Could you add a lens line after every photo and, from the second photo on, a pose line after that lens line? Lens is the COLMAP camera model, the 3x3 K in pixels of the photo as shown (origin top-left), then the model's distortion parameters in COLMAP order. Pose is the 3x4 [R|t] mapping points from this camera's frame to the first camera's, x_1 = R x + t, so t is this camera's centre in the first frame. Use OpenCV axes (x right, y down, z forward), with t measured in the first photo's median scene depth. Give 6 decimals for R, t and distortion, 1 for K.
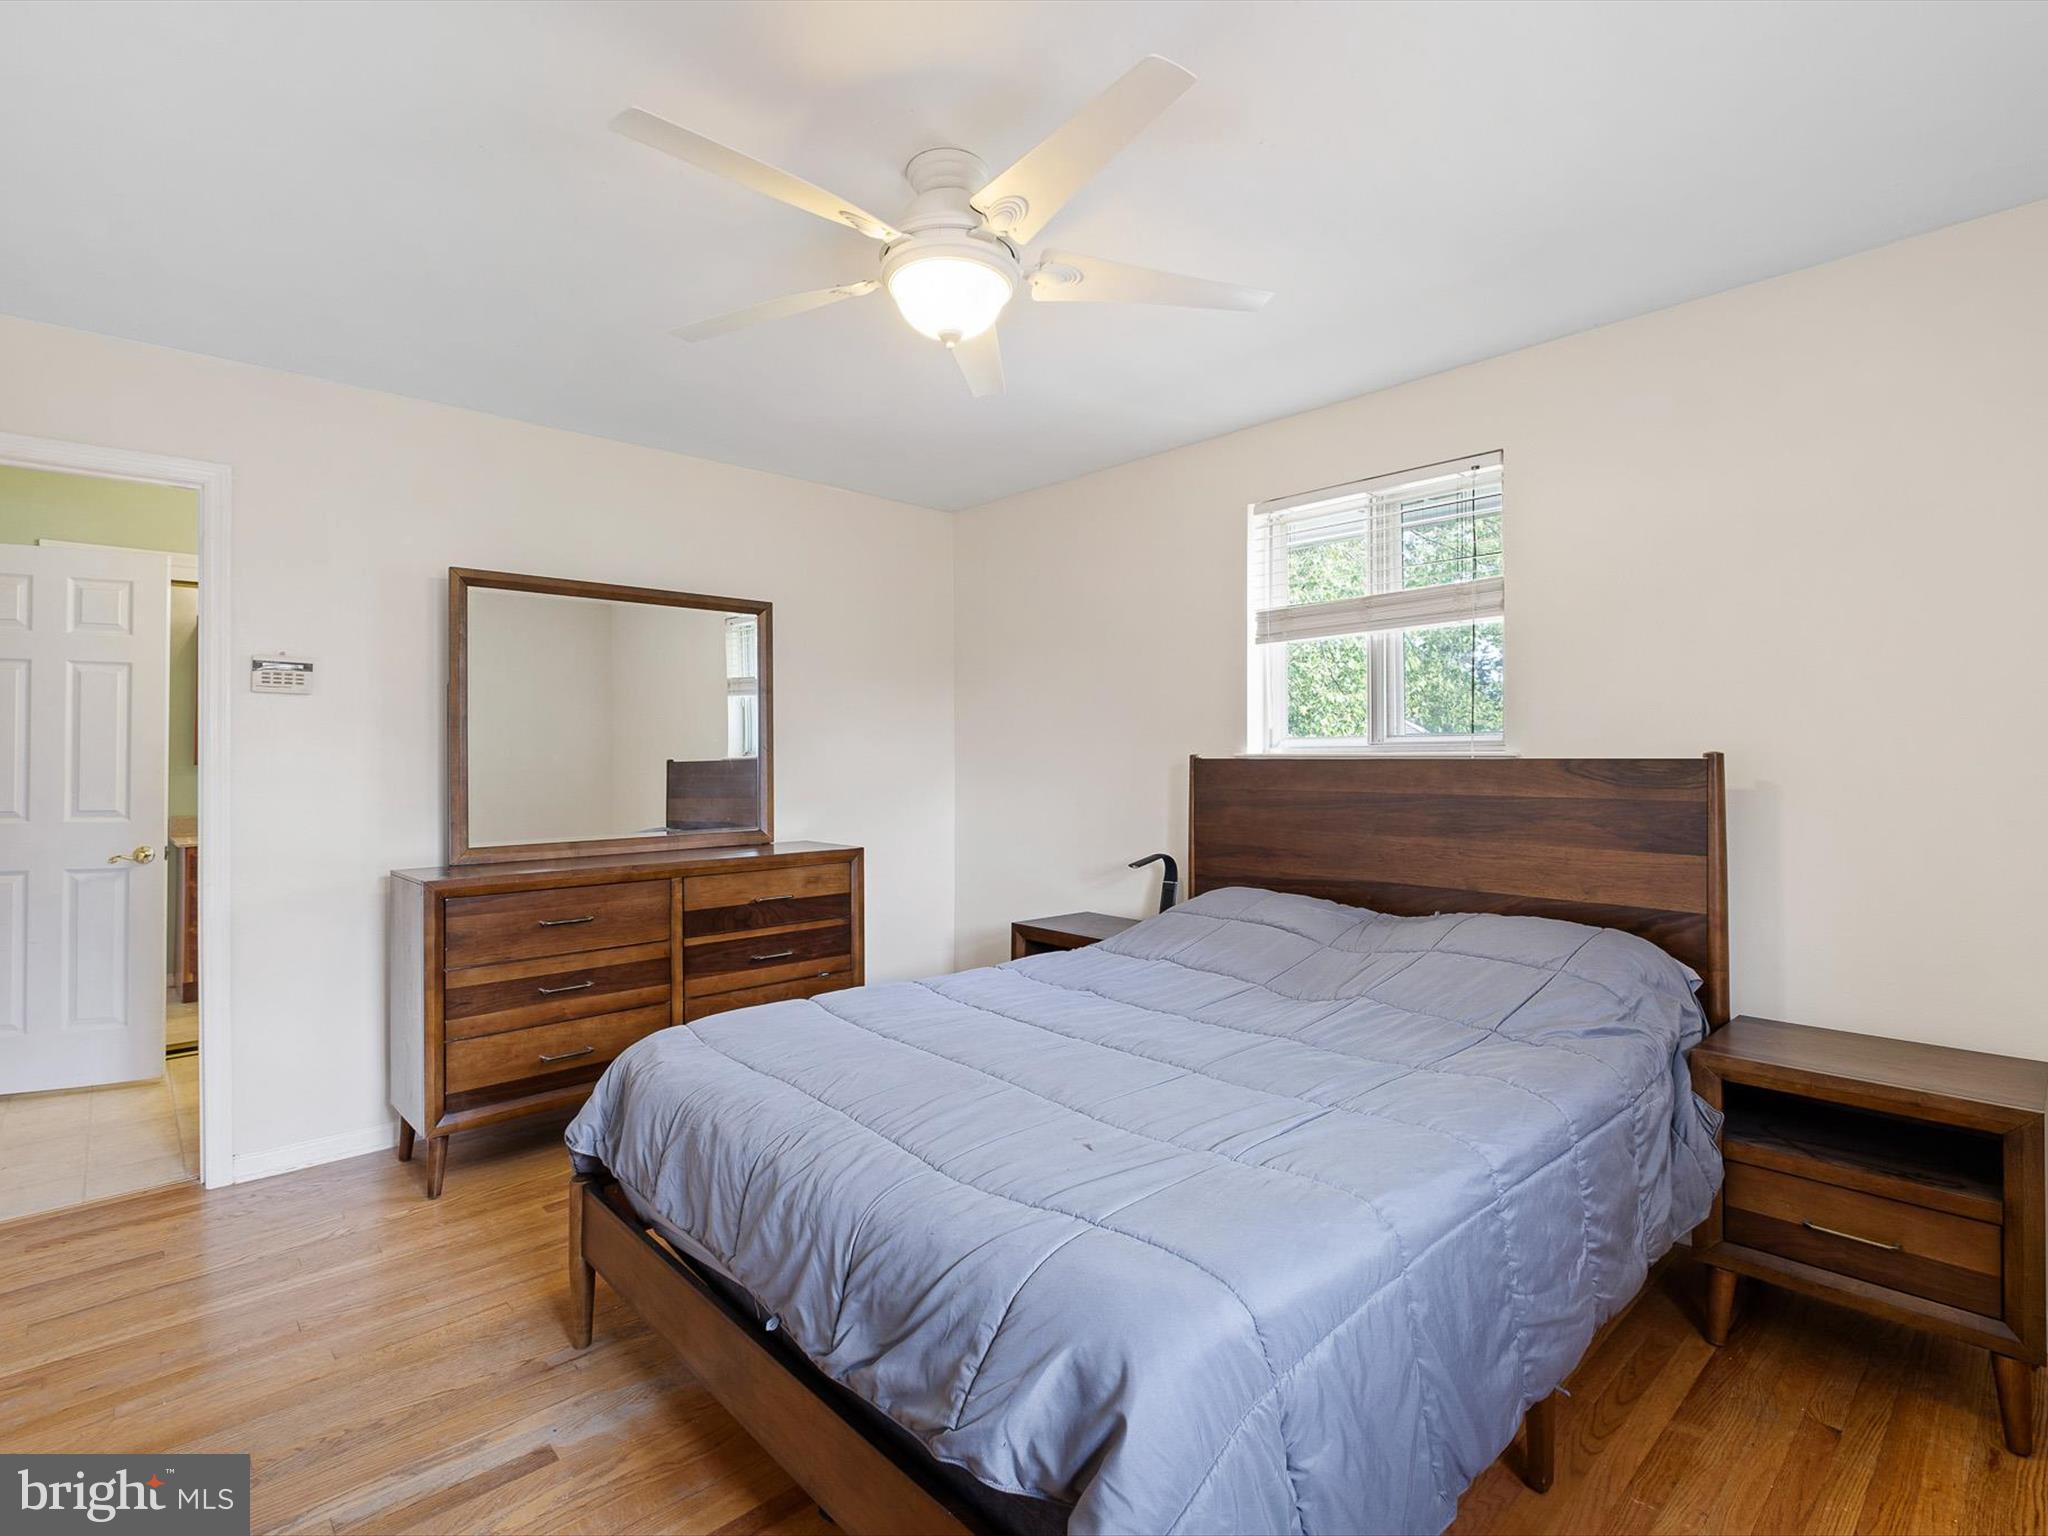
lens RADIAL K [[994.8, 0, 1029.1], [0, 994.8, 740.2], [0, 0, 1]] dist [0.018477, -0.014988]
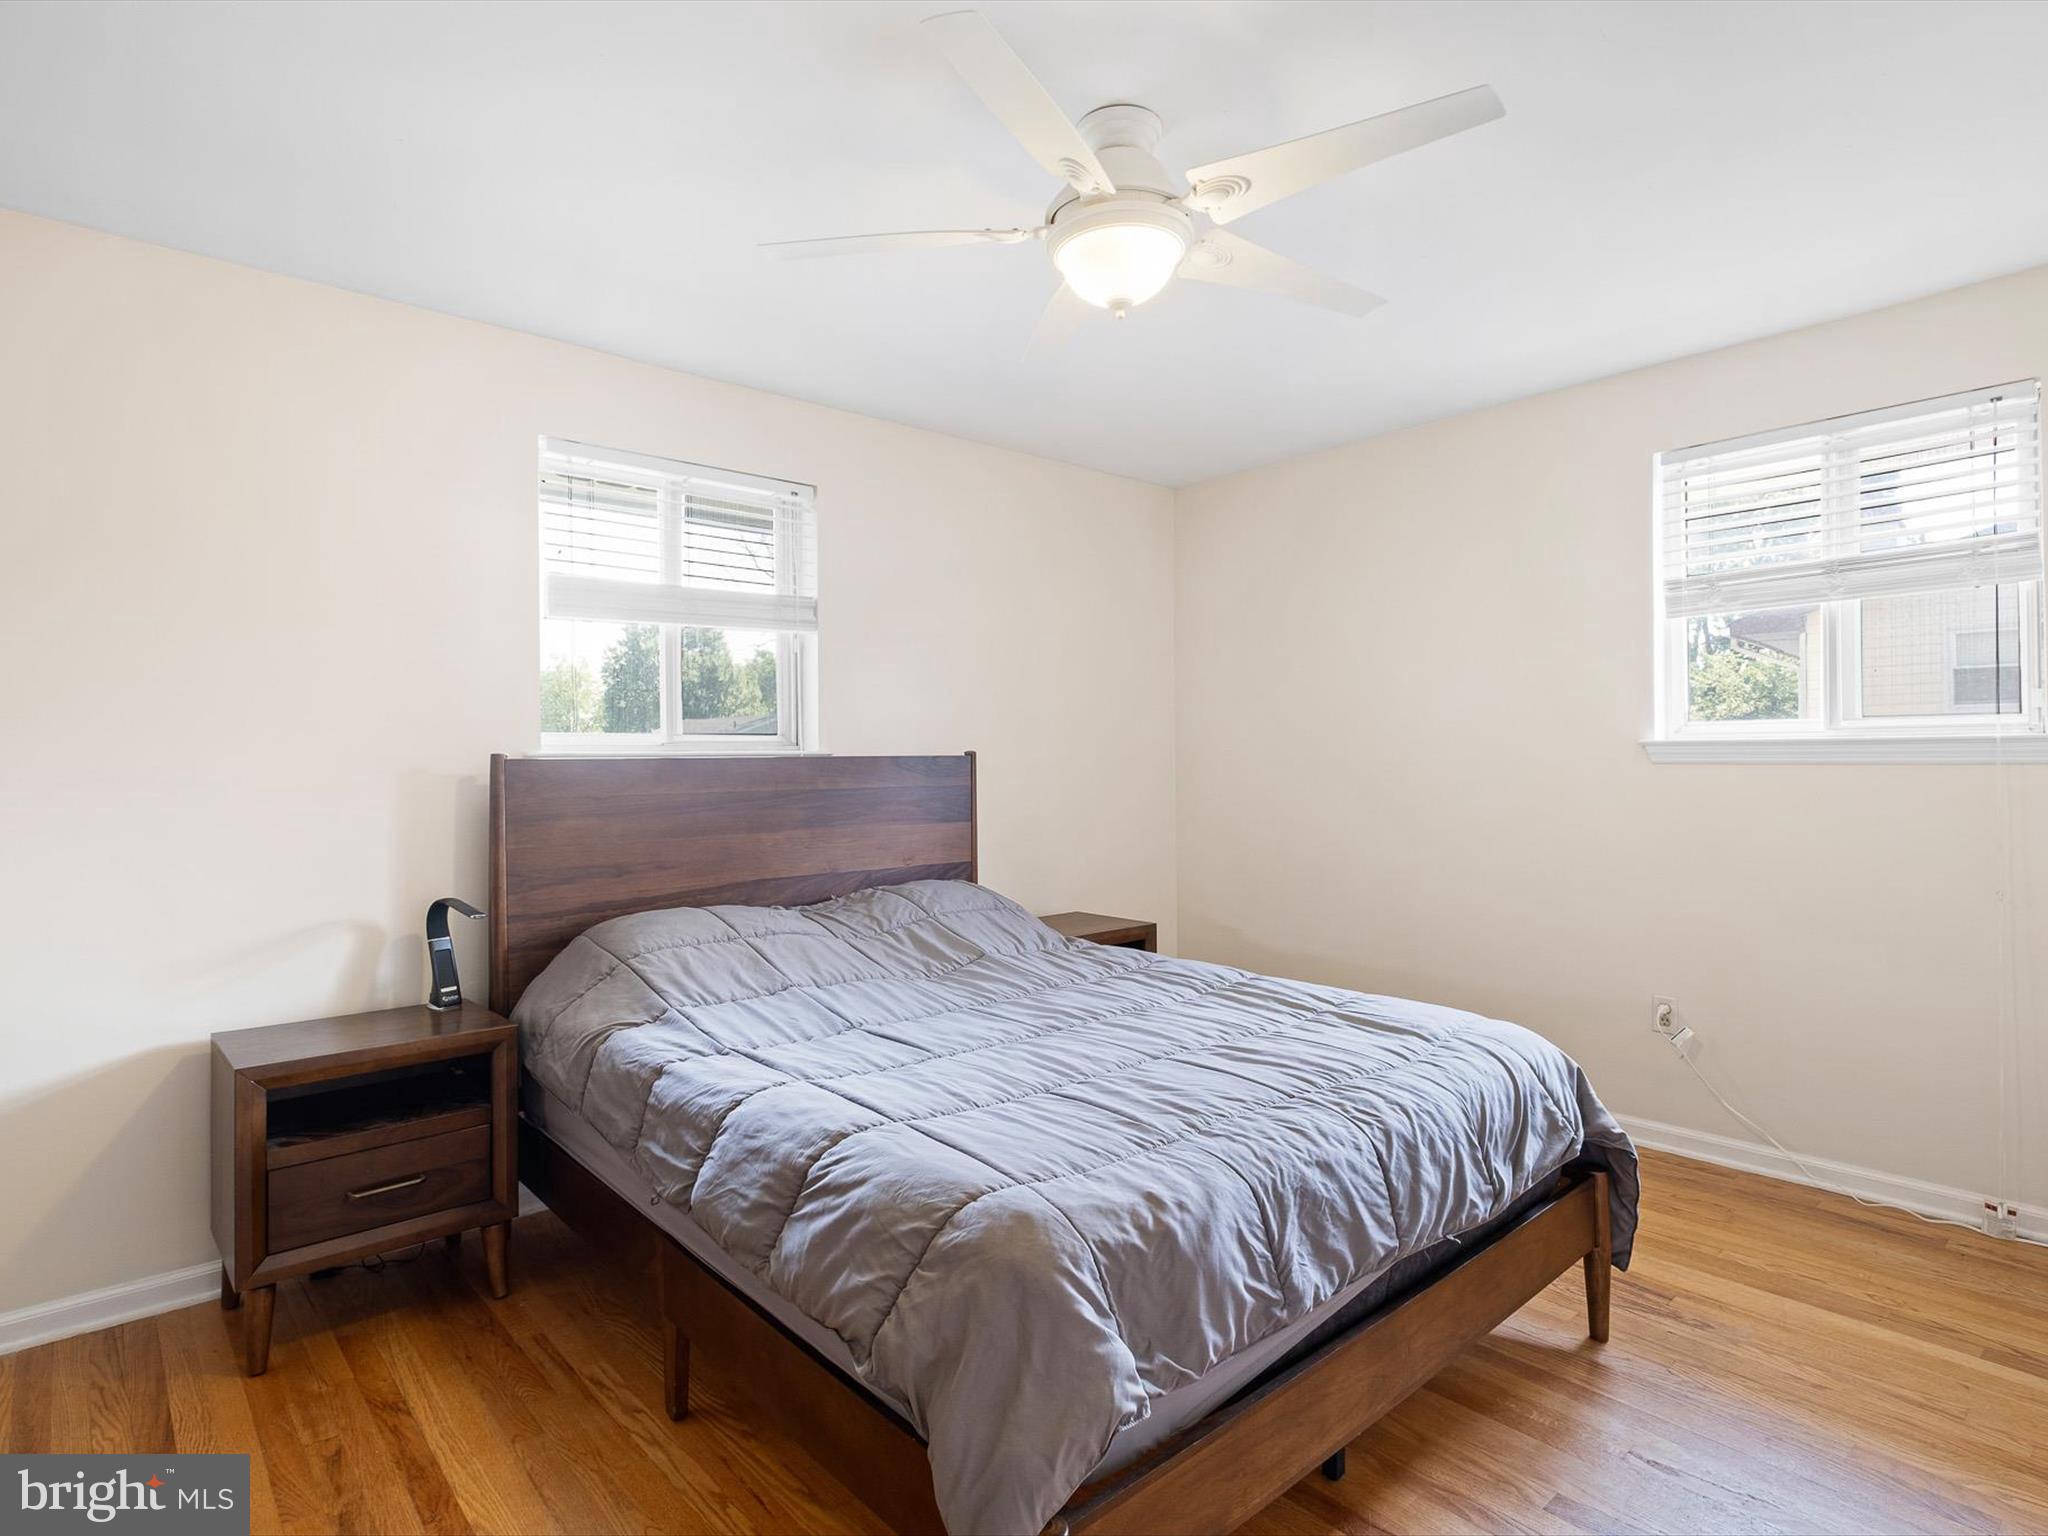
lens RADIAL K [[1094.9, 0, 1021.0], [0, 1094.9, 735.7], [0, 0, 1]] dist [0.016372, -0.000815]
pose [[0.038127, 0.021709, 0.999037, -0.819452], [-0.006728, 0.999747, -0.021468, 0.021152], [-0.999250, -0.005903, 0.038264, 0.770548]]
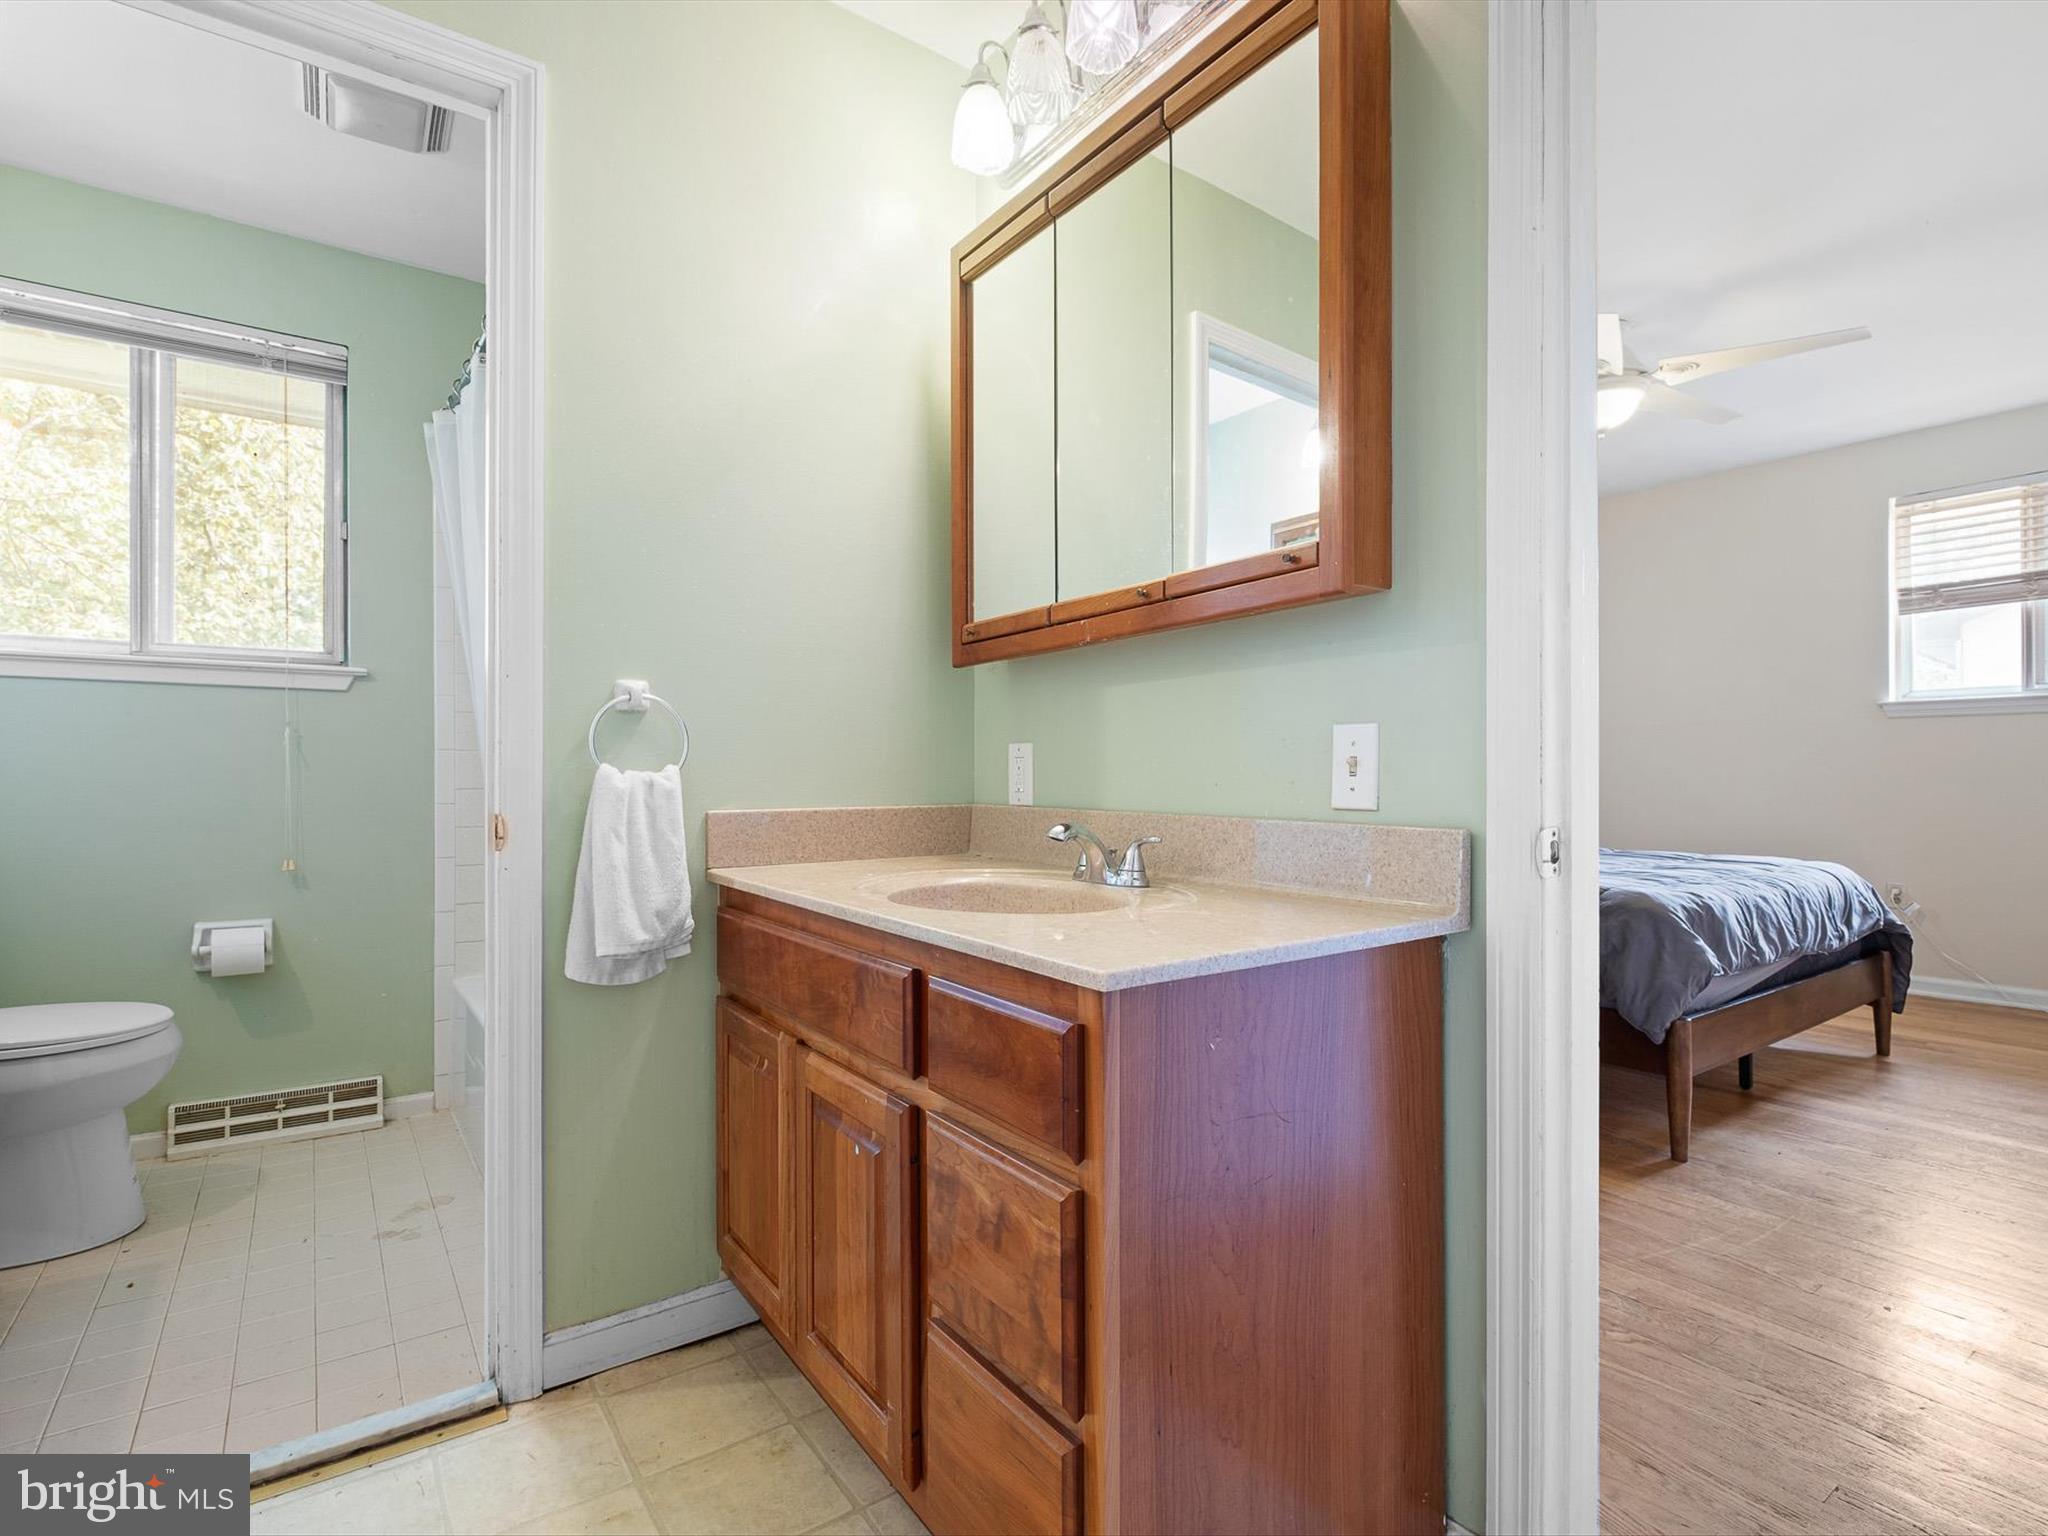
lens RADIAL K [[1032.1, 0, 1024.9], [0, 1032.1, 757.2], [0, 0, 1]] dist [-0.000328, -0.000049]
pose [[0.142709, 0.016468, 0.989628, -1.379051], [-0.009852, 0.999836, -0.015217, 0.122604], [-0.989716, -0.007578, 0.142847, 1.236309]]
